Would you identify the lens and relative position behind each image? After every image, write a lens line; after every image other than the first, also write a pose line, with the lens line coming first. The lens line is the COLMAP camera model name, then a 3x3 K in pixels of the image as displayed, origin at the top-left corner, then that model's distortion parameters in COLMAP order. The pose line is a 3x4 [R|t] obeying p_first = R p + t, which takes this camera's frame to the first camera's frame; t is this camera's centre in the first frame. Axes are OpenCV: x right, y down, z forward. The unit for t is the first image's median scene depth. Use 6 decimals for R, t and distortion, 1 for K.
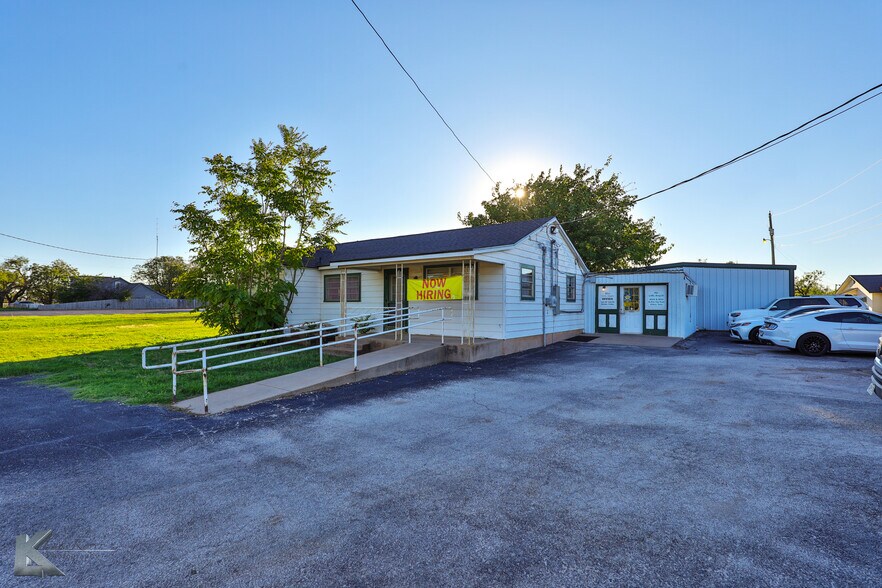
lens RADIAL K [[413.1, 0, 443.9], [0, 413.1, 297.4], [0, 0, 1]] dist [-0.018686, -0.000046]
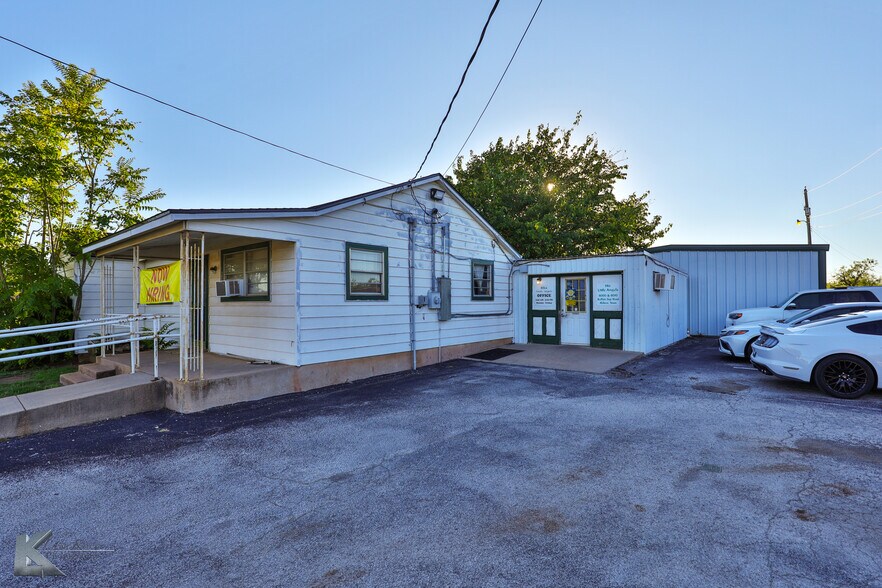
lens RADIAL K [[413.1, 0, 443.9], [0, 413.1, 297.4], [0, 0, 1]] dist [-0.018686, -0.000046]
pose [[0.997672, -0.010318, -0.067403, 0.286742], [0.010985, 0.999894, 0.009536, -0.001702], [0.067297, -0.010254, 0.997680, 0.293455]]
